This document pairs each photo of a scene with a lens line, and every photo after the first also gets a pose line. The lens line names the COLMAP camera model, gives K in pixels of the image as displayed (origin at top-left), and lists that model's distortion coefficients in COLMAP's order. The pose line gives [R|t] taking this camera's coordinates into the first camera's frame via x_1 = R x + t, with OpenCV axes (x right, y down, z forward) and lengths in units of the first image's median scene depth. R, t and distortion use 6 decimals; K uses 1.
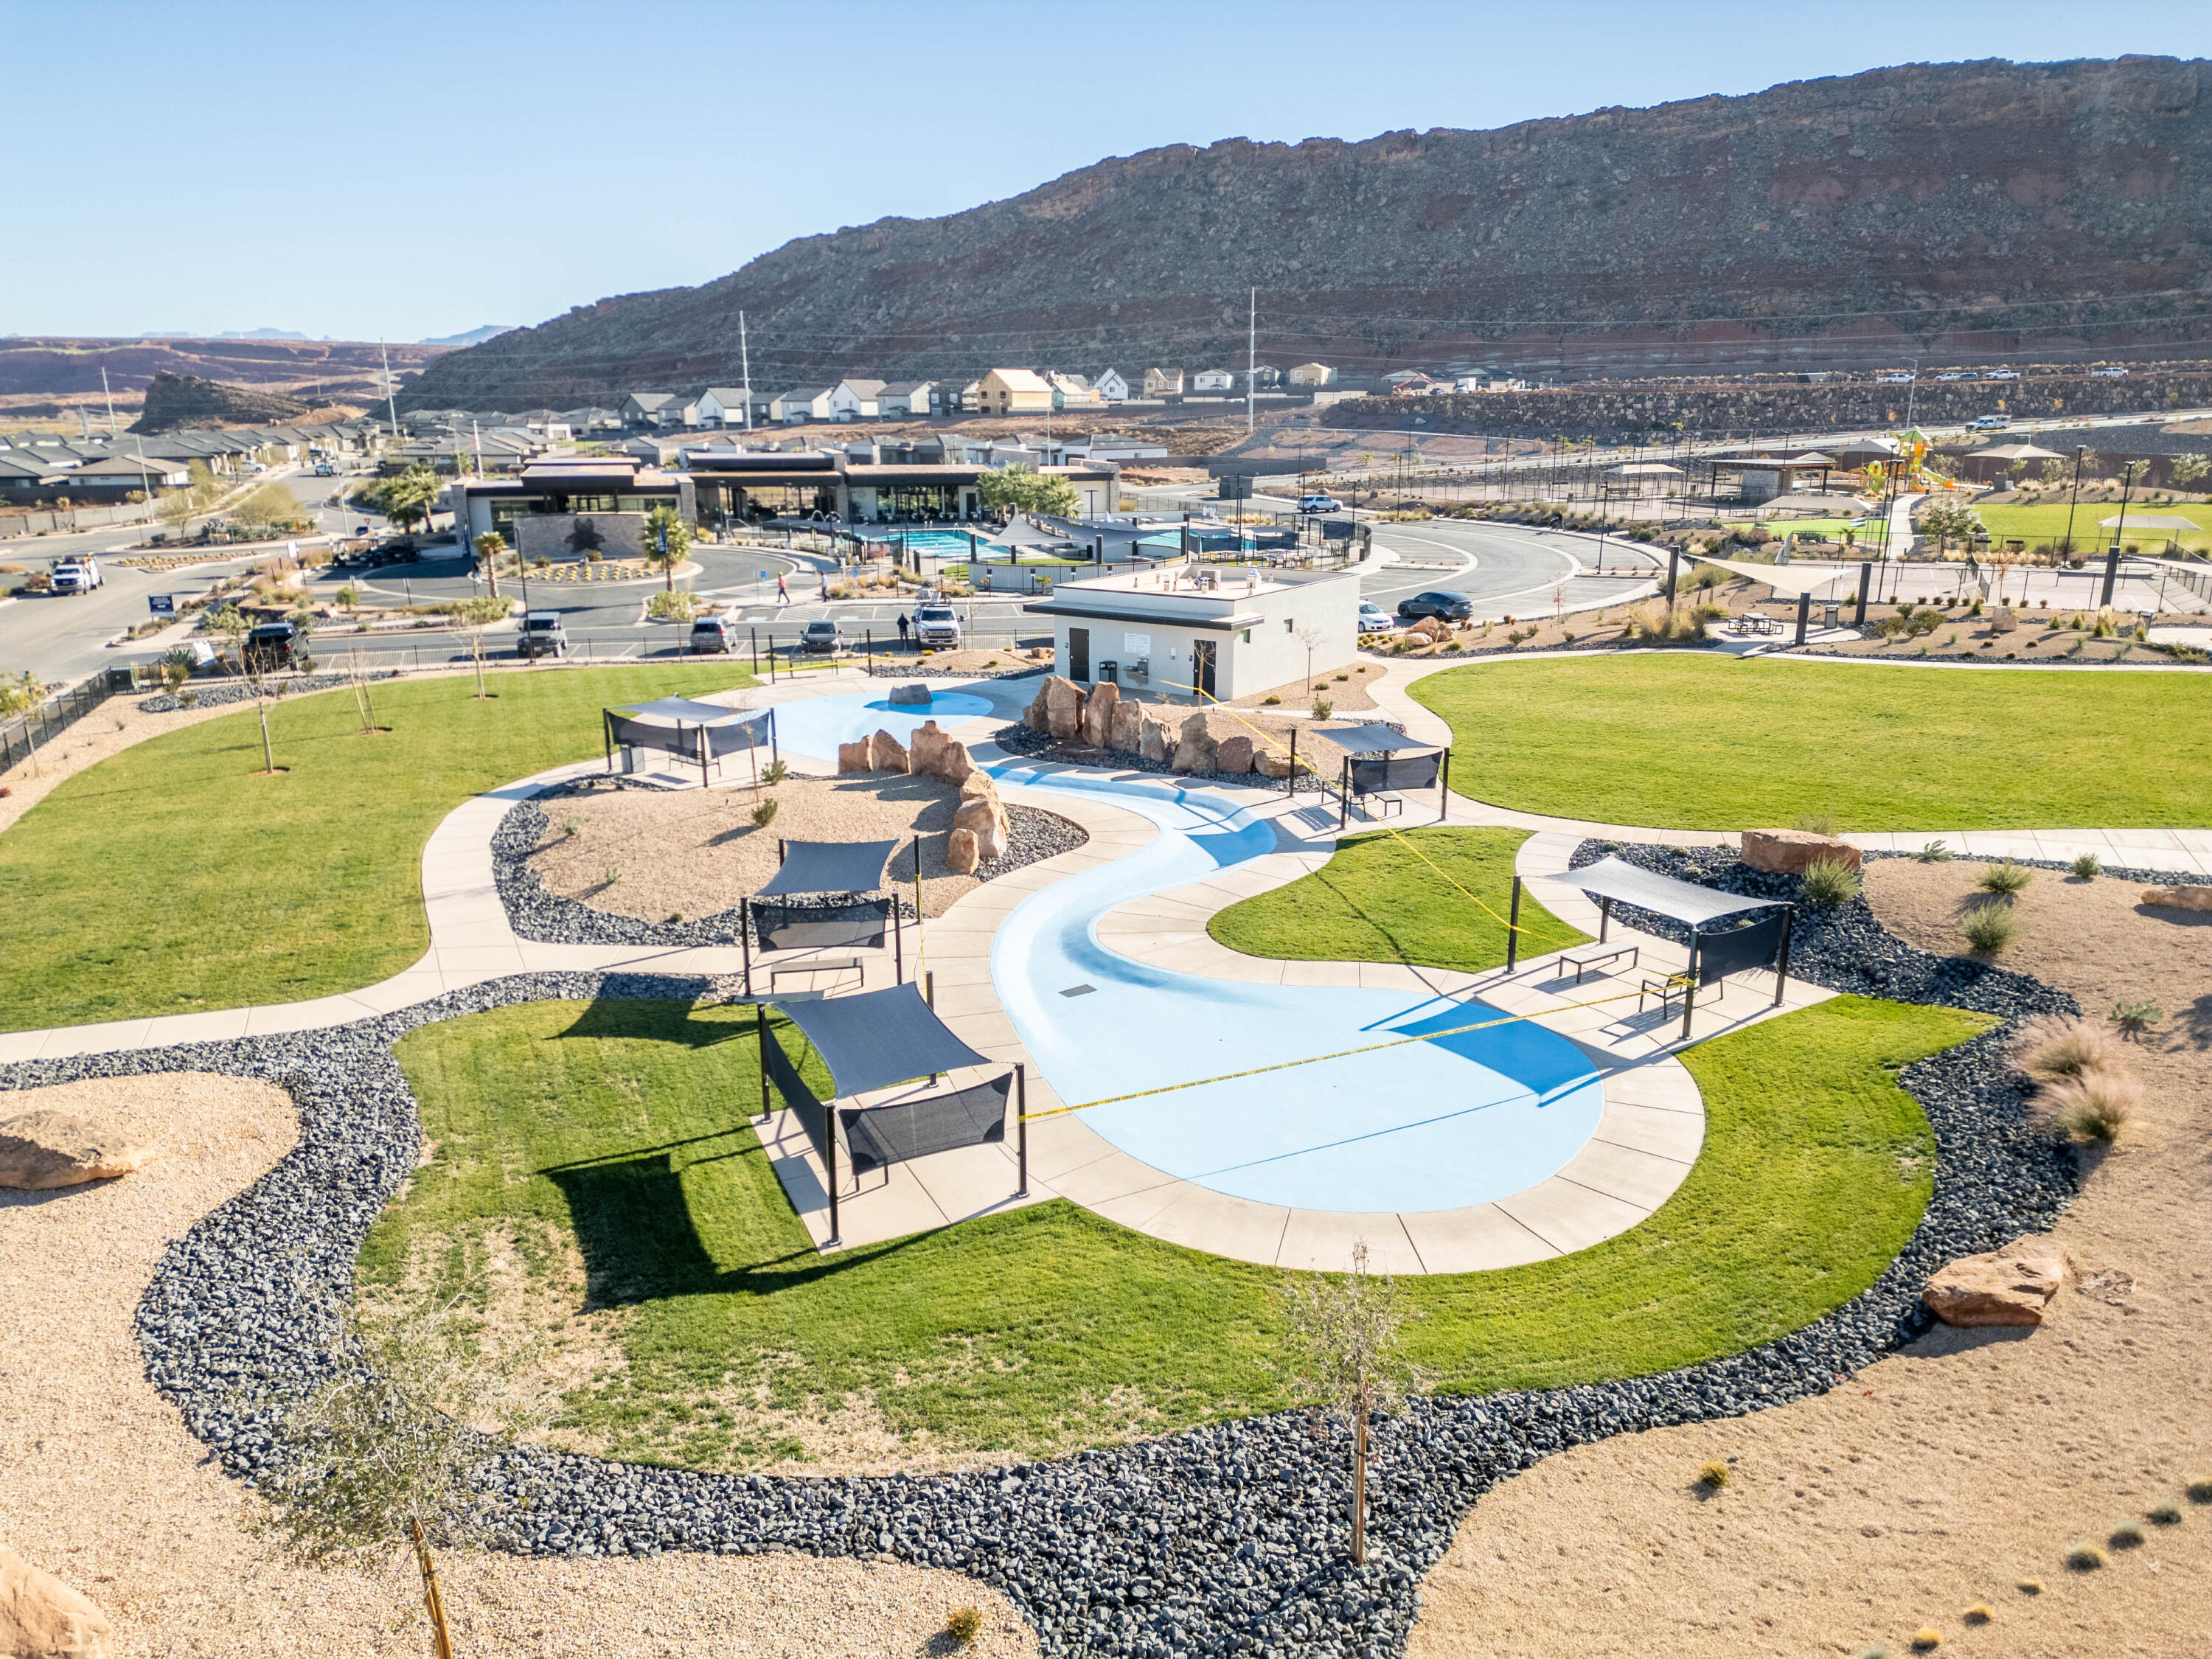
lens RADIAL K [[1530.4, 0, 1102.2], [0, 1530.4, 827.4], [0, 0, 1]] dist [0.091279, -0.087300]
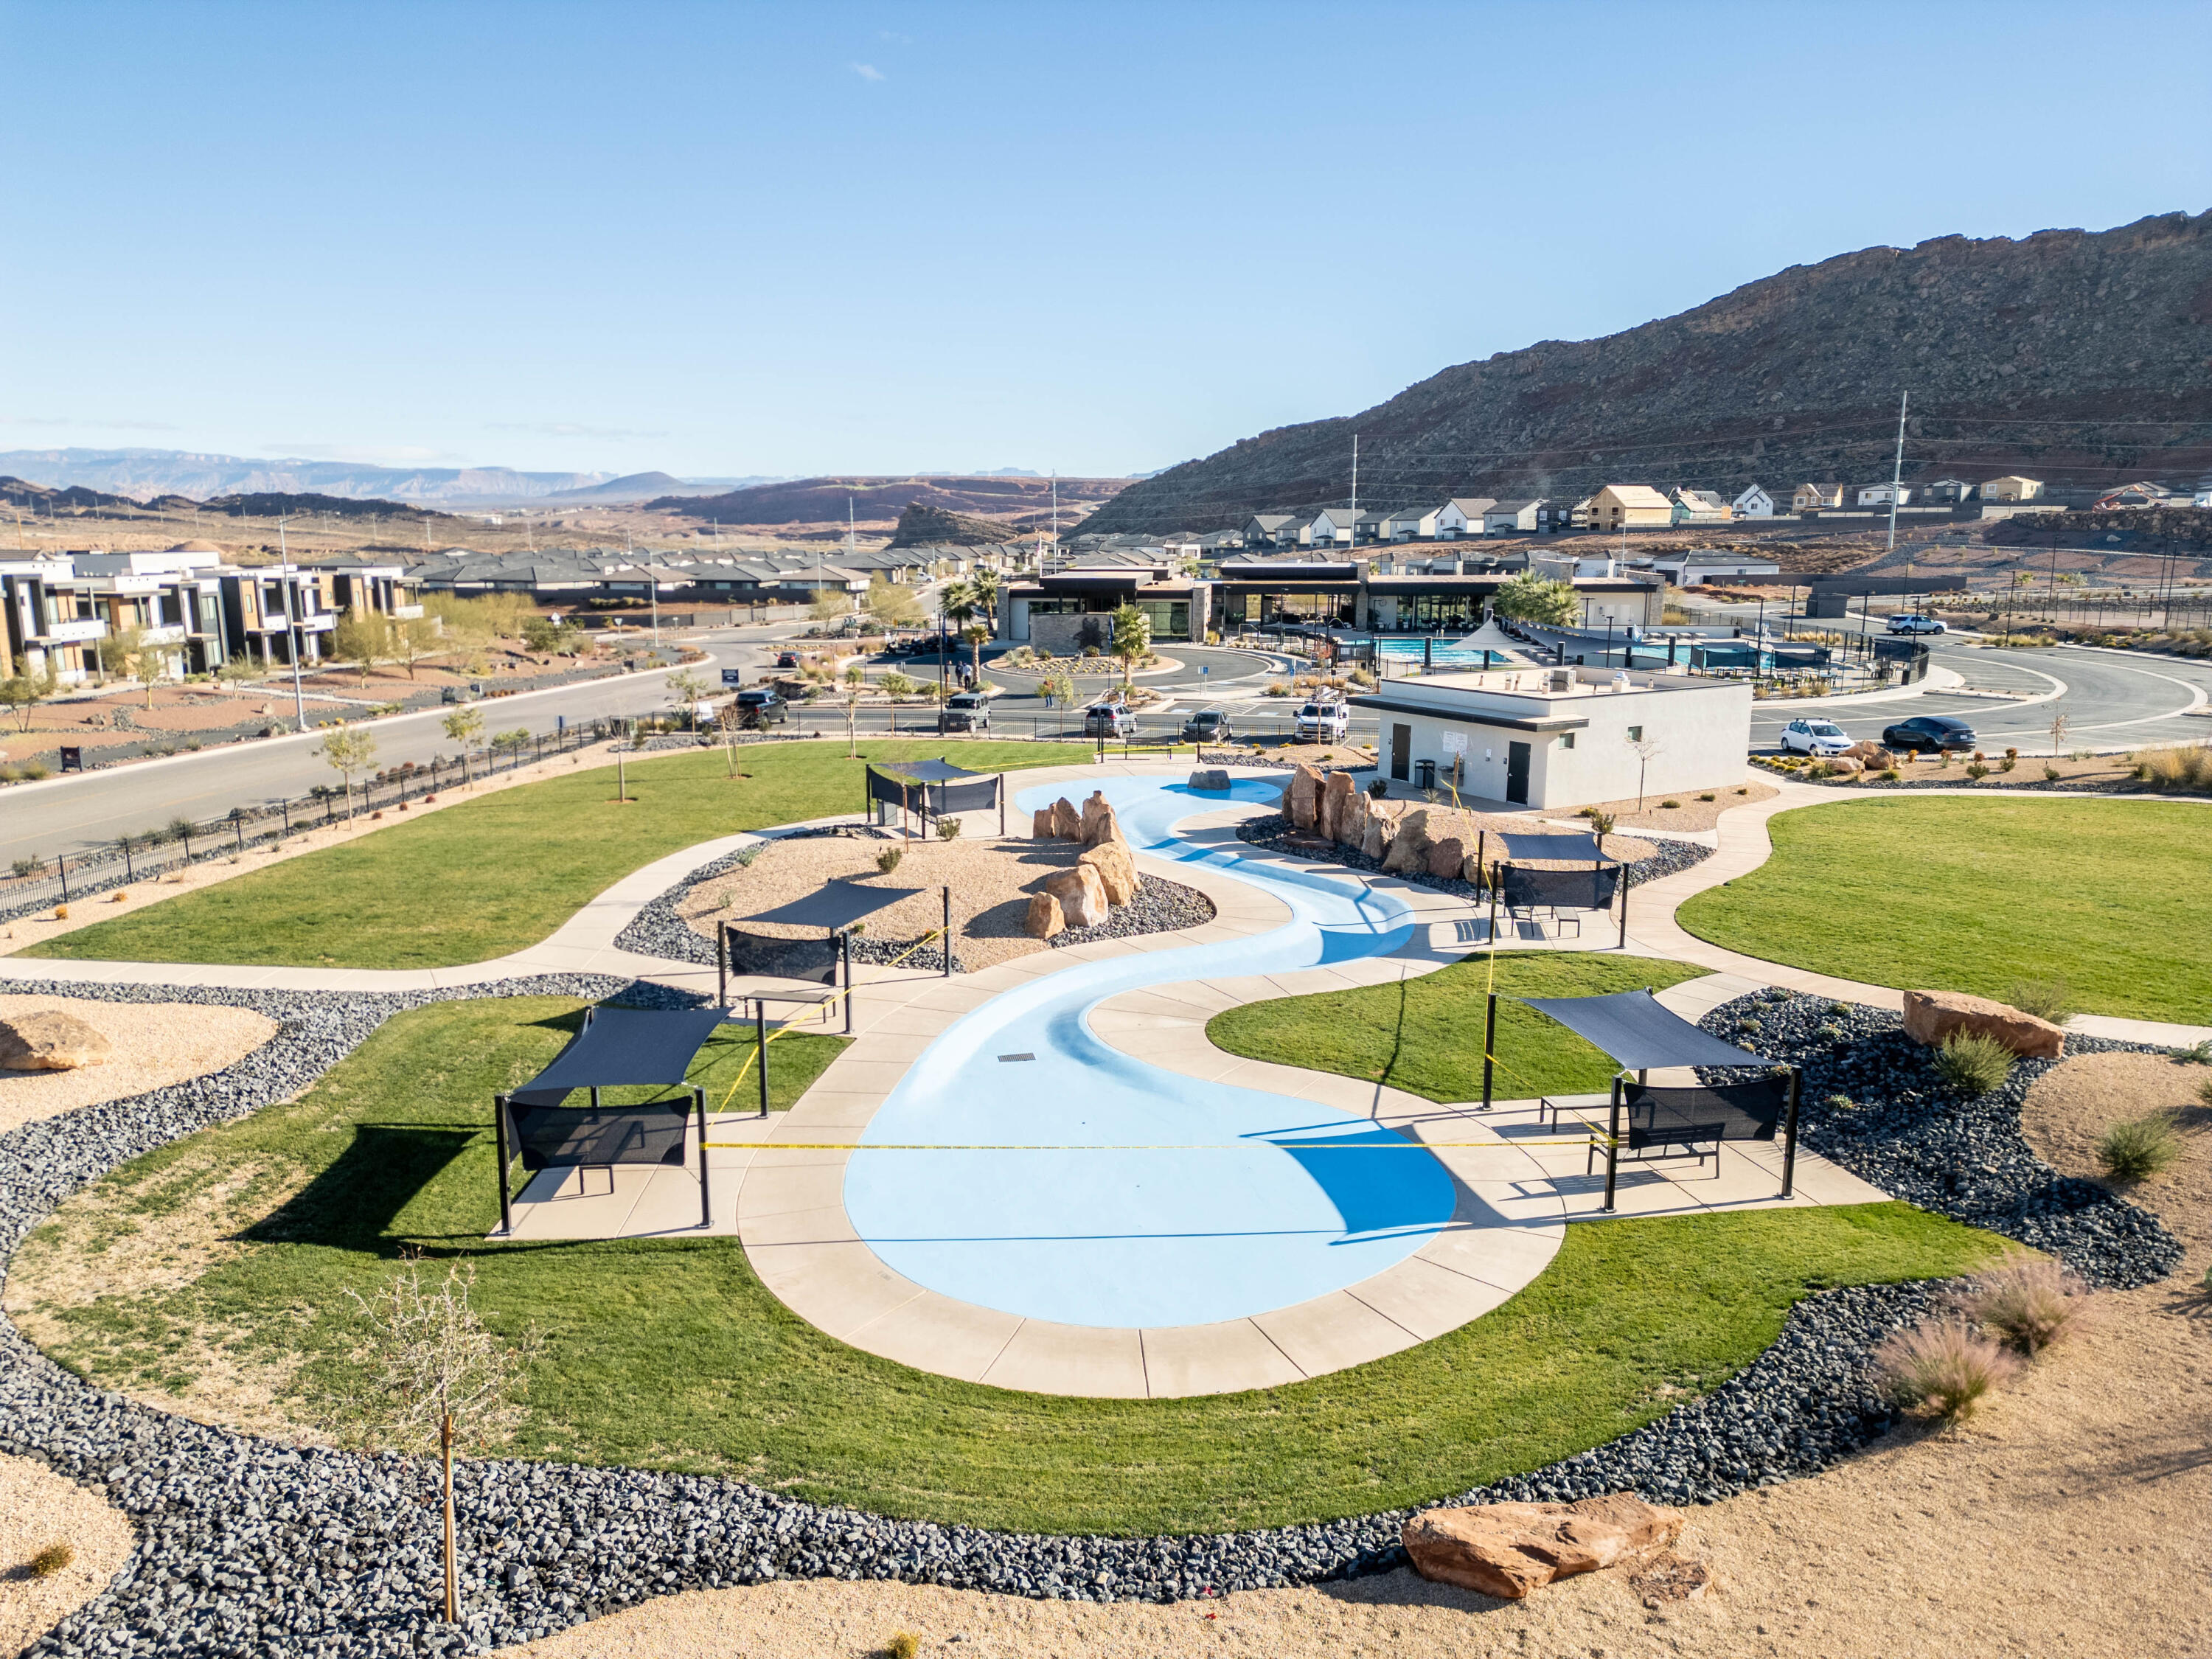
lens RADIAL K [[1530.4, 0, 1102.2], [0, 1530.4, 827.4], [0, 0, 1]] dist [0.091279, -0.087300]
pose [[0.916752, 0.081333, -0.391090, 0.107769], [-0.110776, 0.992416, -0.053283, 0.002504], [0.383790, 0.092171, 0.918809, 0.034041]]
